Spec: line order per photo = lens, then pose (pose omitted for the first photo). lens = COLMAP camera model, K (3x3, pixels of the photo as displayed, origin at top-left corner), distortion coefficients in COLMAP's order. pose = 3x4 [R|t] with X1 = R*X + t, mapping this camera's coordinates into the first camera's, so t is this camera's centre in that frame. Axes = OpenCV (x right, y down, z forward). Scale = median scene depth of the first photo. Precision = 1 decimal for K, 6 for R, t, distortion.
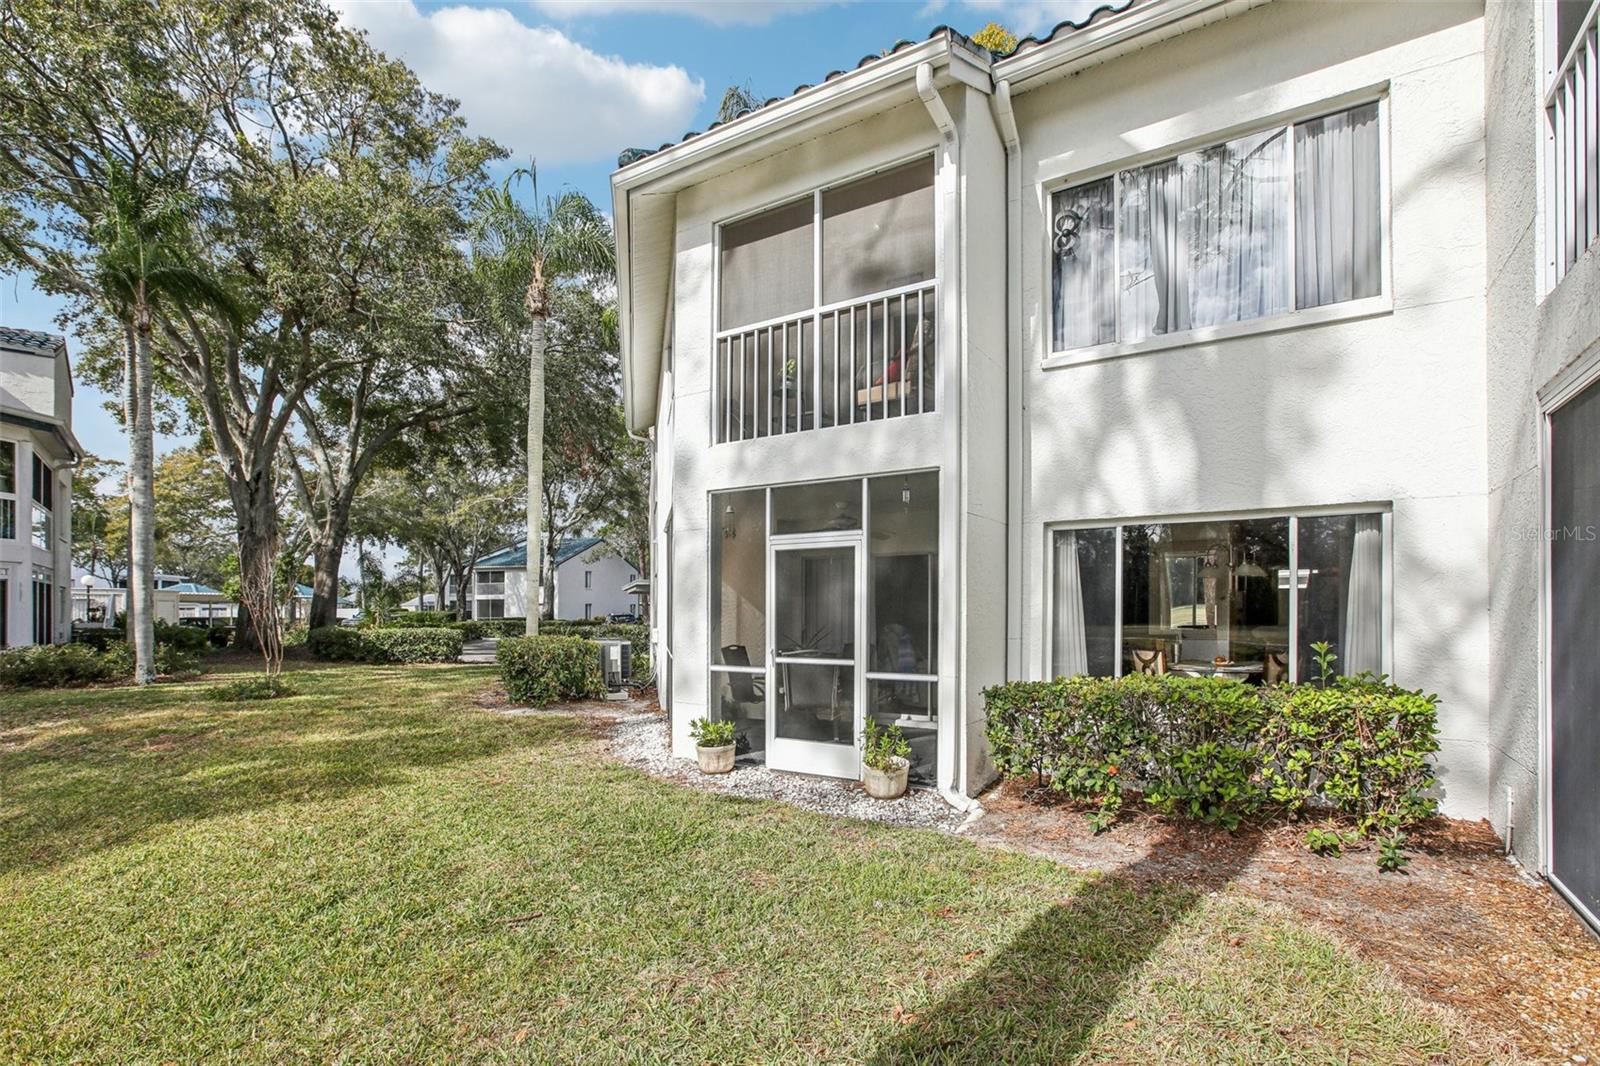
lens RADIAL K [[782.8, 0, 799.4], [0, 782.8, 610.8], [0, 0, 1]] dist [0.002580, 0.000704]
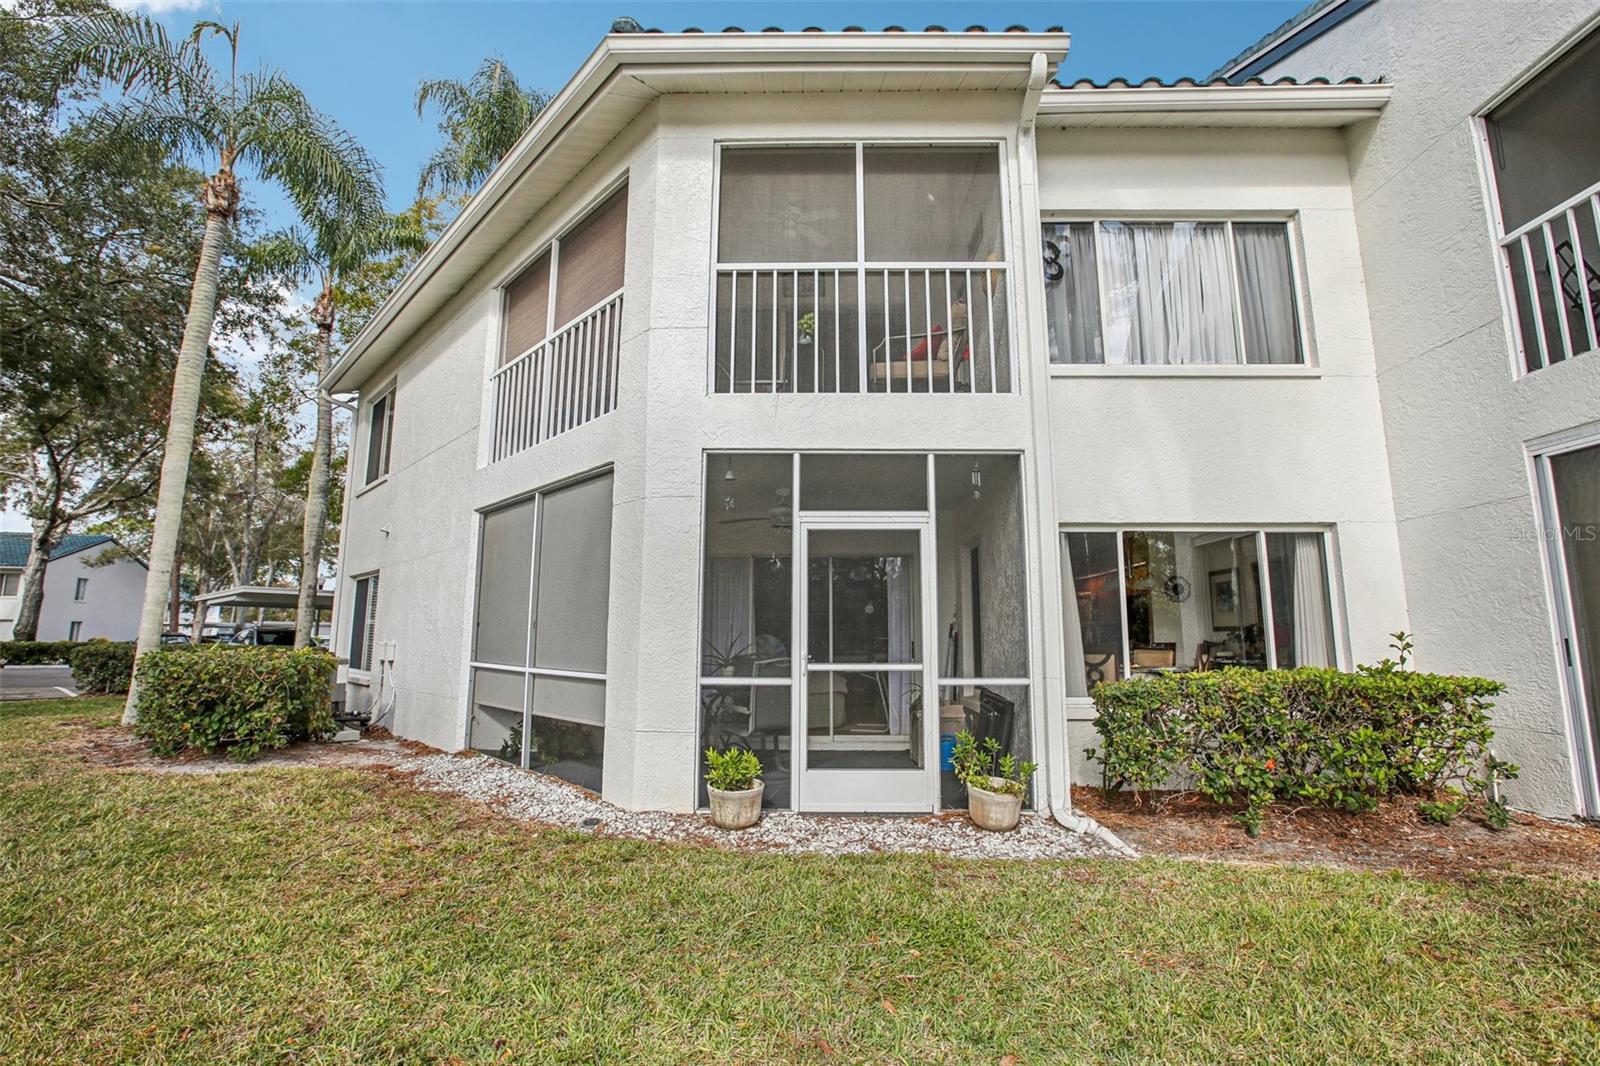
lens RADIAL K [[737.6, 0, 801.7], [0, 737.6, 521.8], [0, 0, 1]] dist [-0.002895, -0.000283]
pose [[0.850184, 0.086398, 0.519348, -0.443045], [-0.006782, 0.988158, -0.153287, 0.032935], [-0.526442, 0.126800, 0.840703, 0.367326]]
